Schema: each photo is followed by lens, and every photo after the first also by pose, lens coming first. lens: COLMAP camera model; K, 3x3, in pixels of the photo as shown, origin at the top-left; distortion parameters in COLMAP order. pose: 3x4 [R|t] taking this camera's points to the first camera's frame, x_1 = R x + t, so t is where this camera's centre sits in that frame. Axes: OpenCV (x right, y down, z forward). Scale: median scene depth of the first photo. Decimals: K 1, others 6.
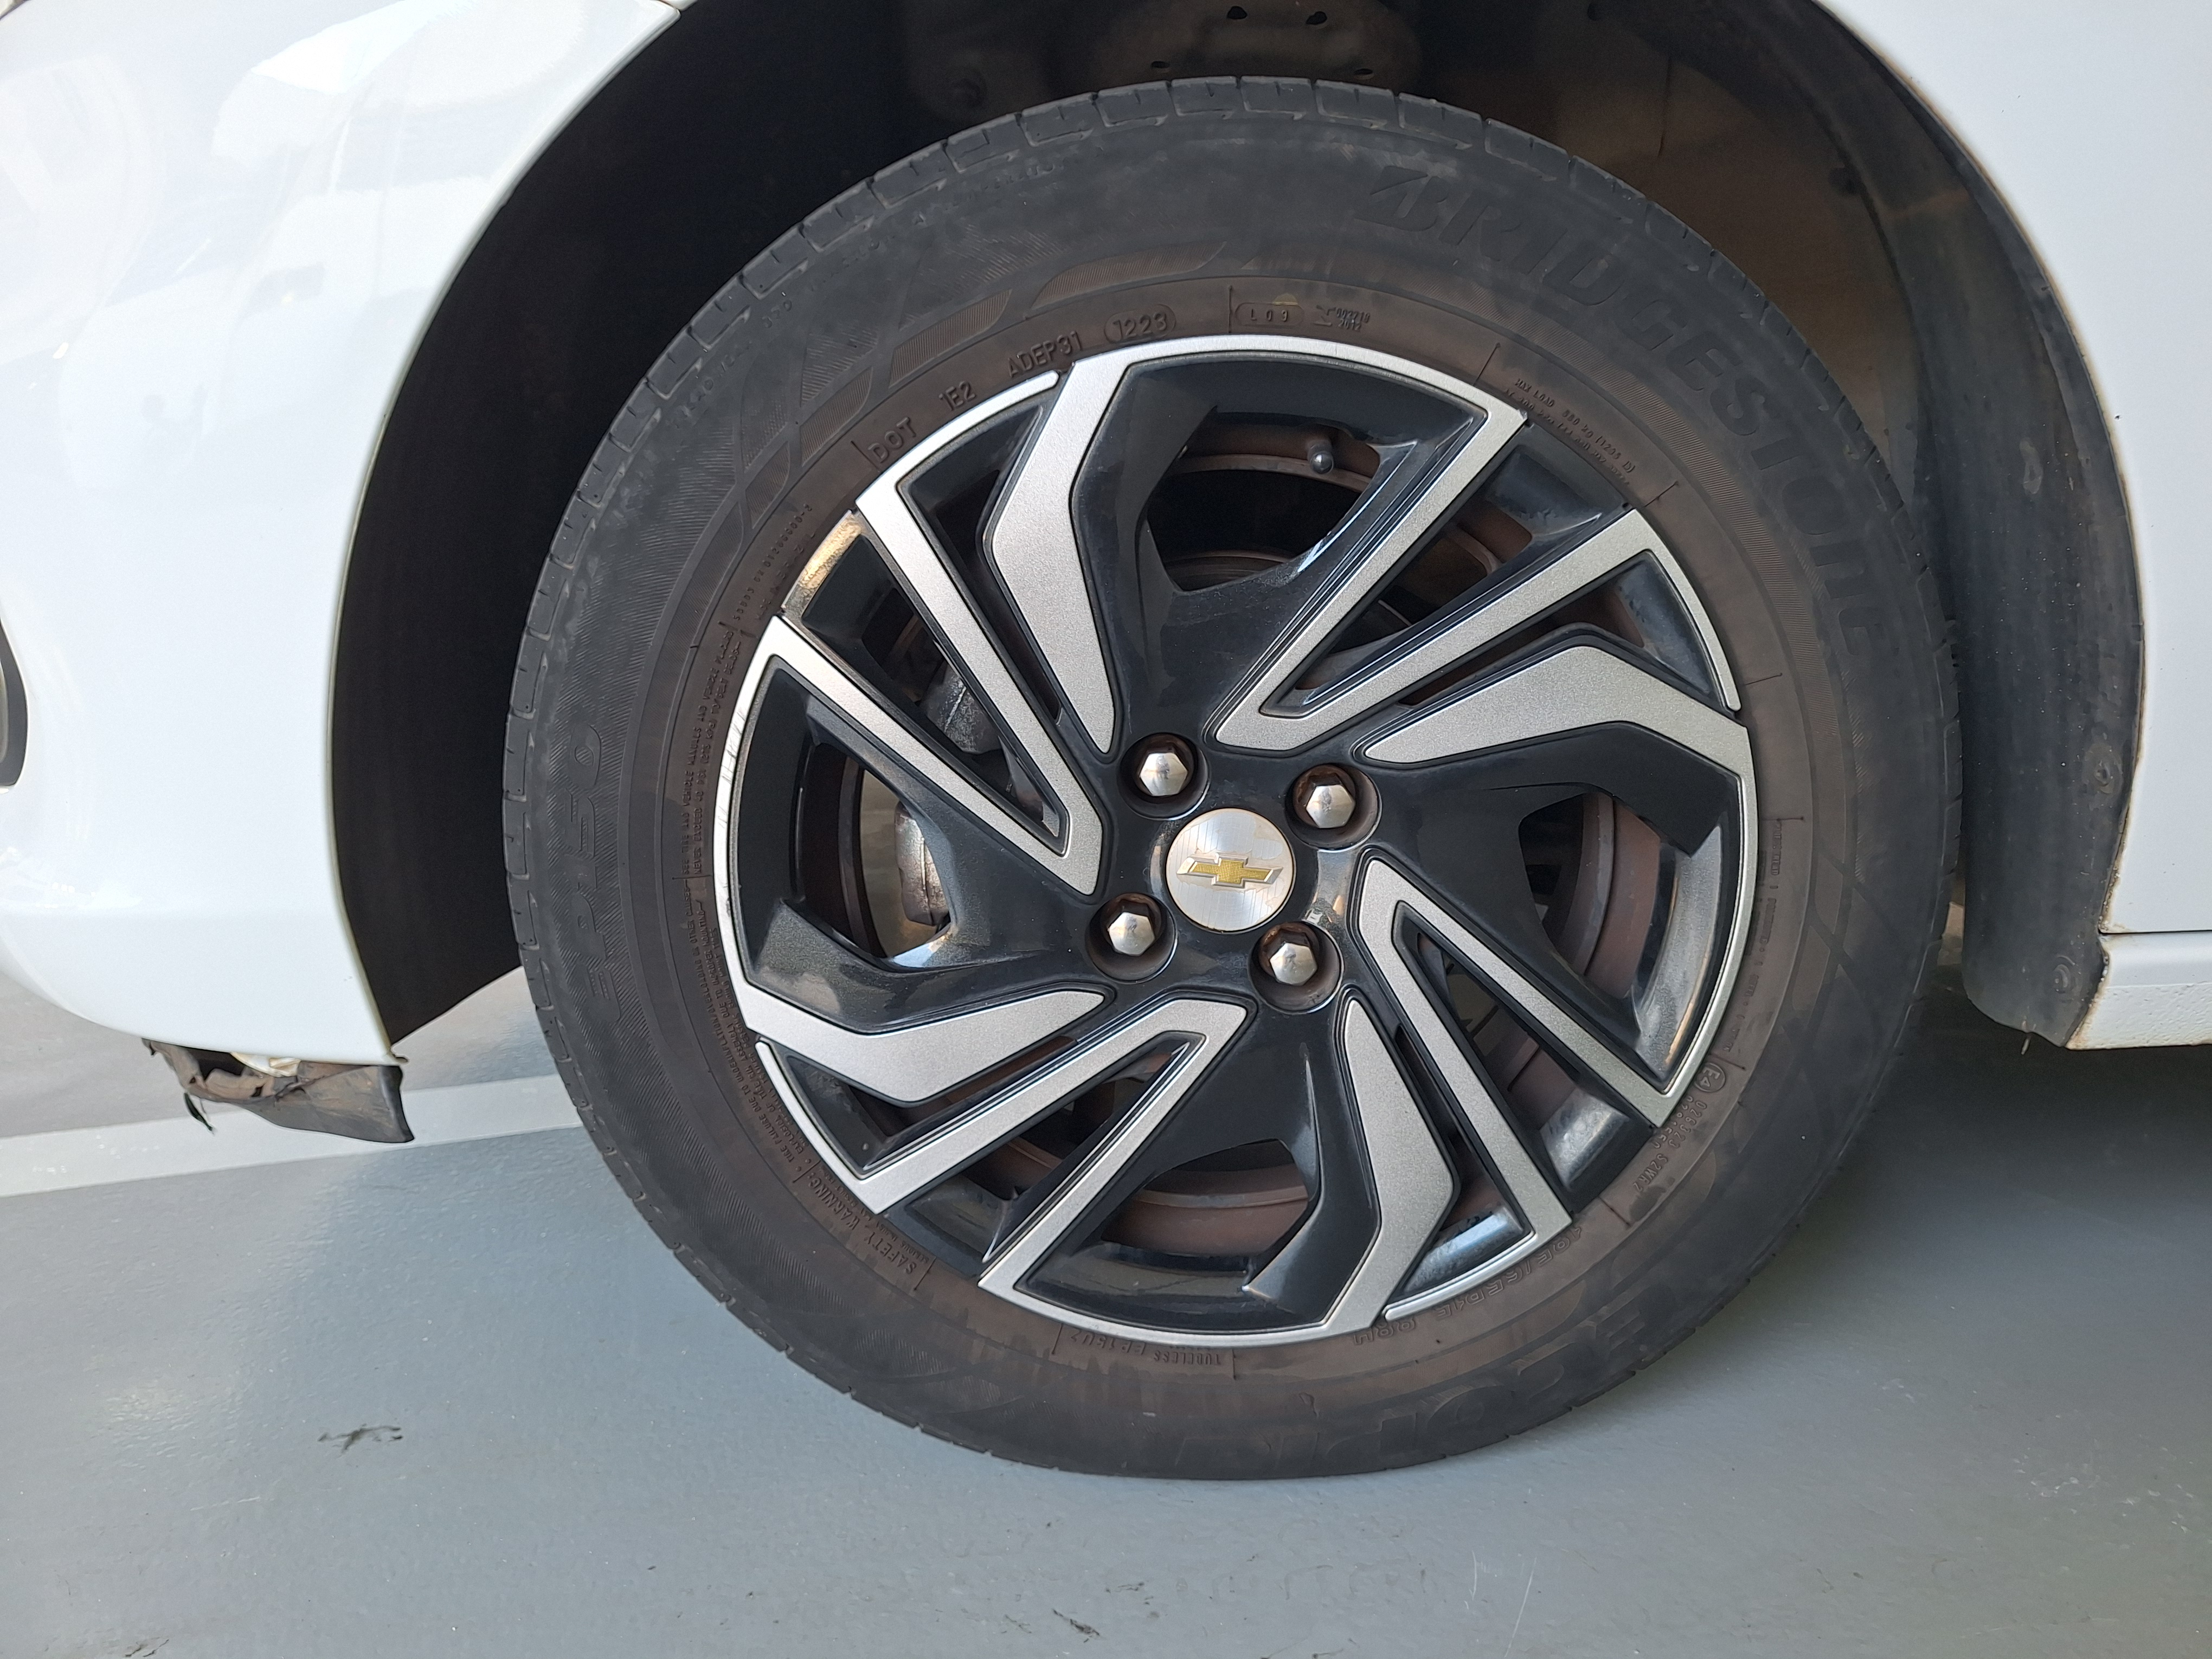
lens RADIAL K [[1514.1, 0, 1106.0], [0, 1514.1, 829.5], [0, 0, 1]] dist [0.051274, -0.068245]
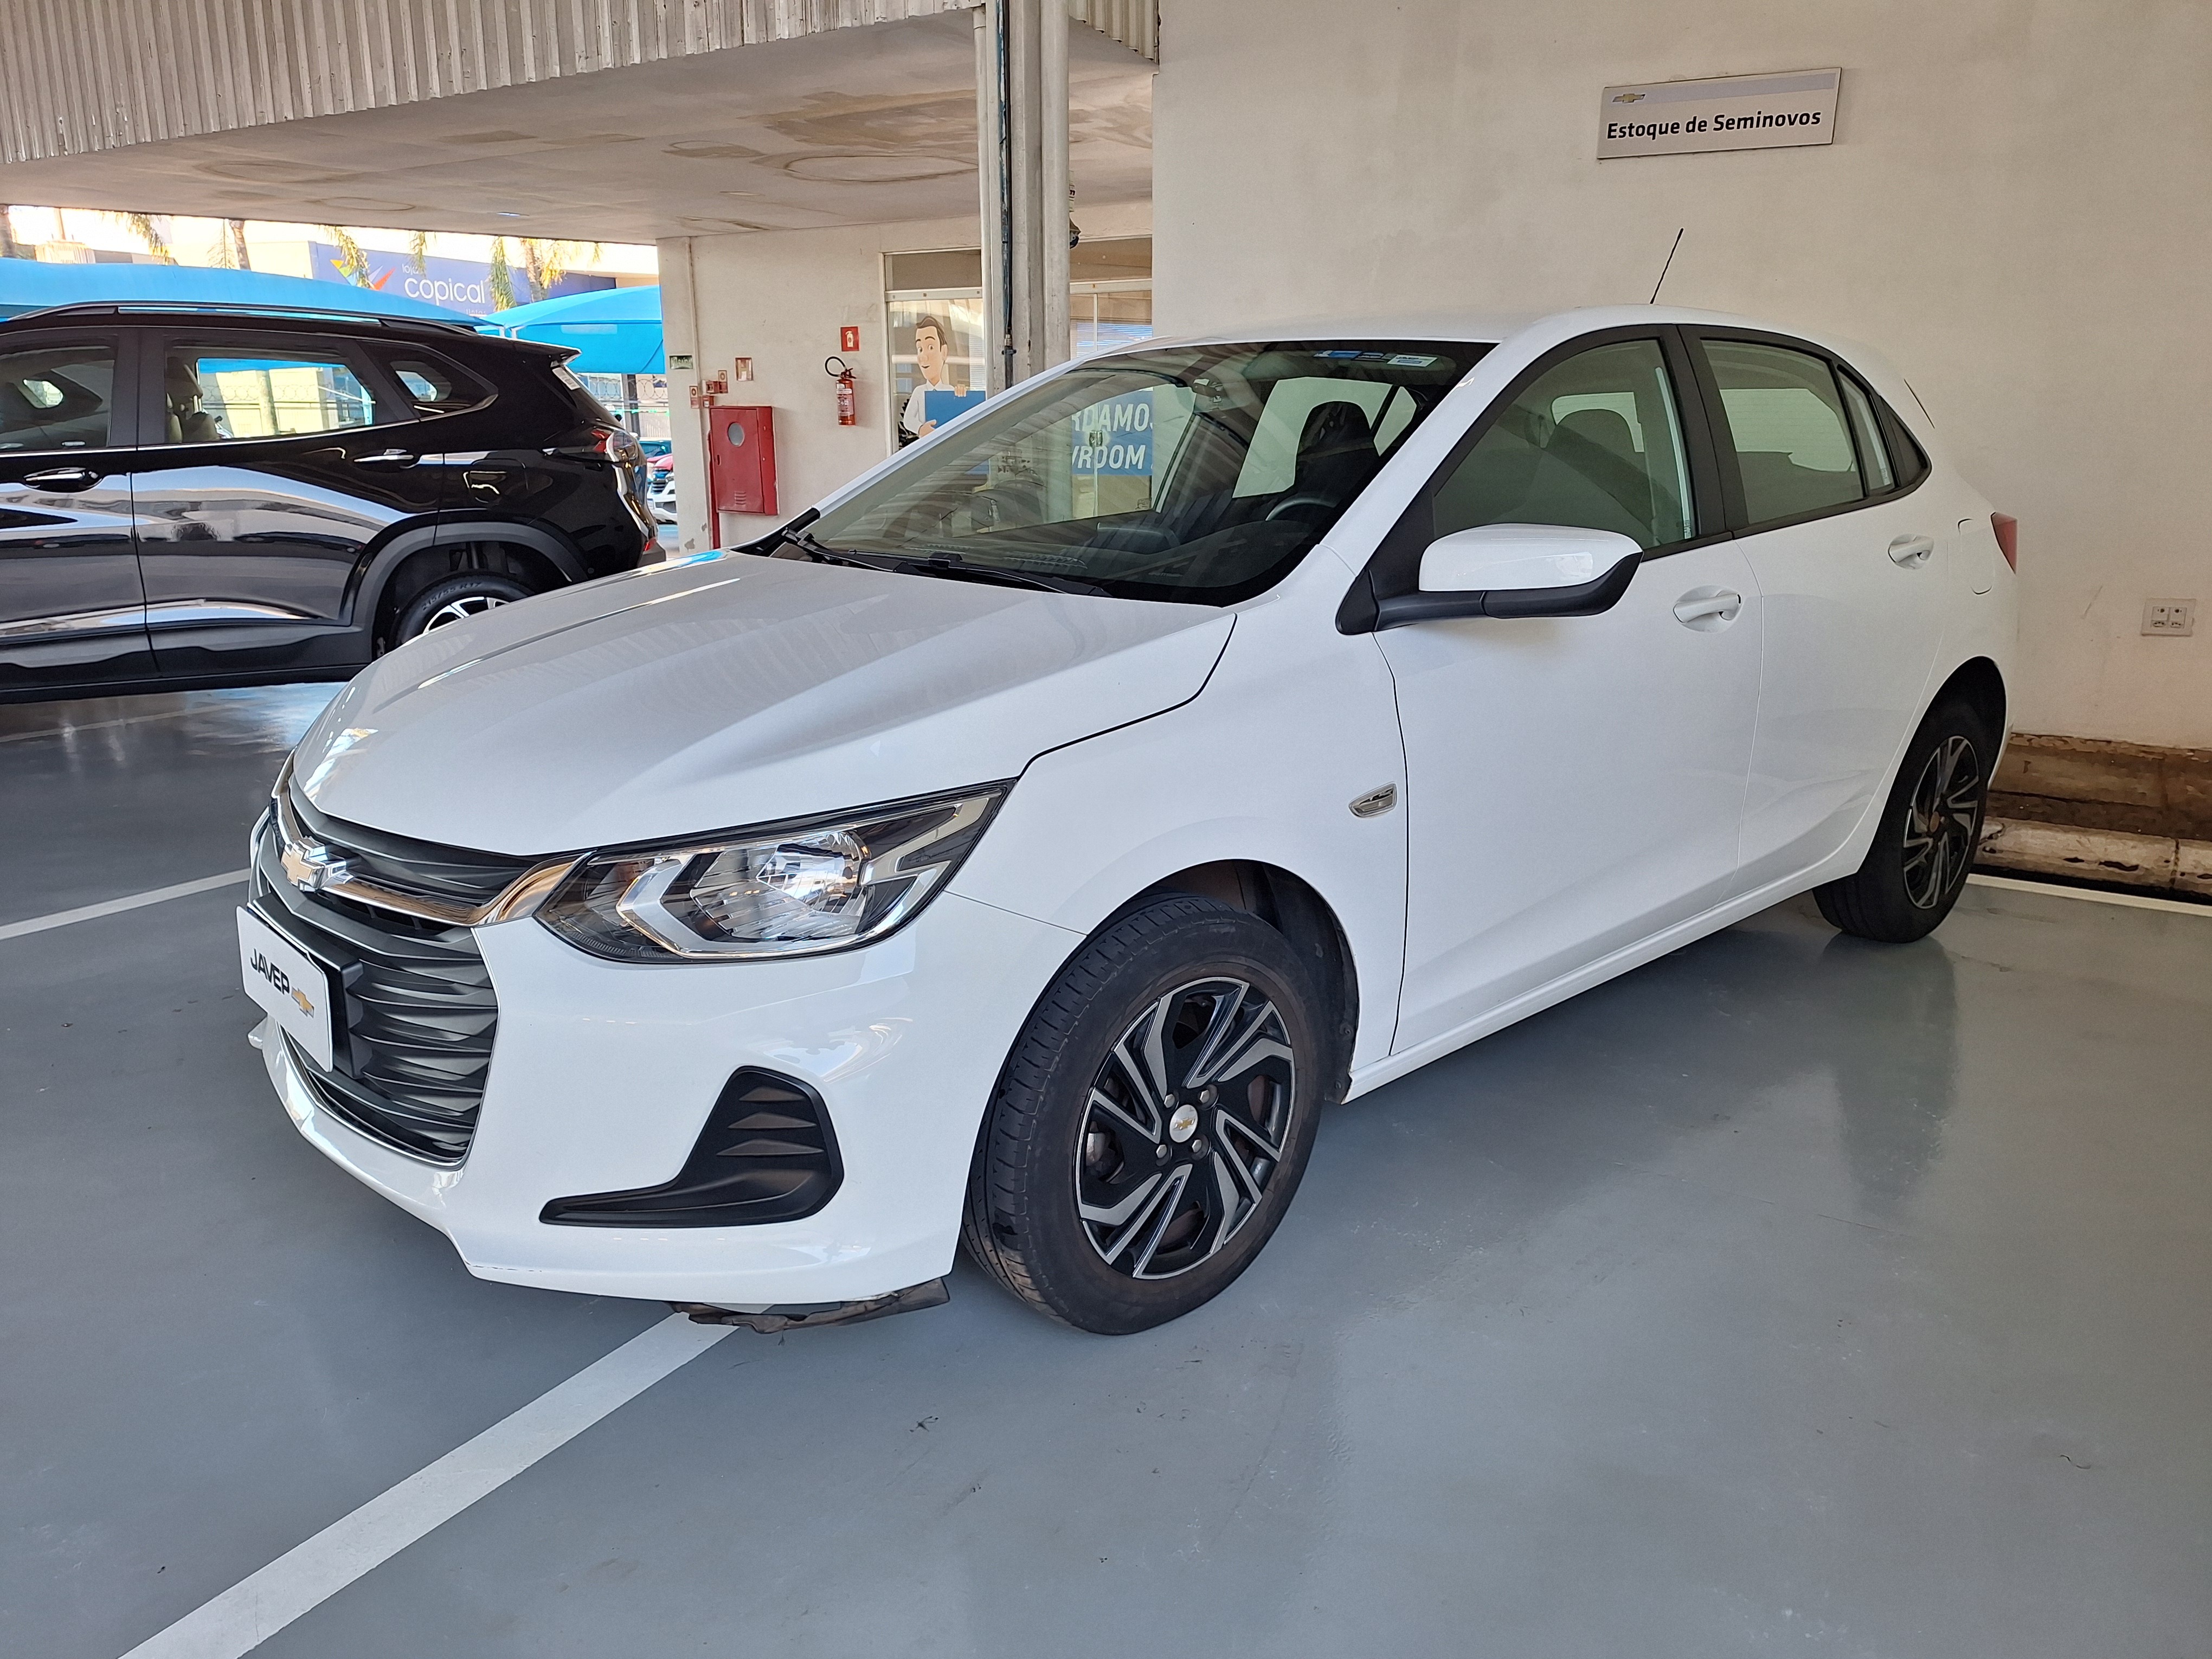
lens RADIAL K [[1514.1, 0, 1106.0], [0, 1514.1, 829.5], [0, 0, 1]] dist [0.051274, -0.068245]
pose [[0.741901, -0.151917, 0.653073, -2.147251], [0.157738, 0.986203, 0.050216, -0.813306], [-0.651691, 0.065759, 0.755629, -1.452946]]
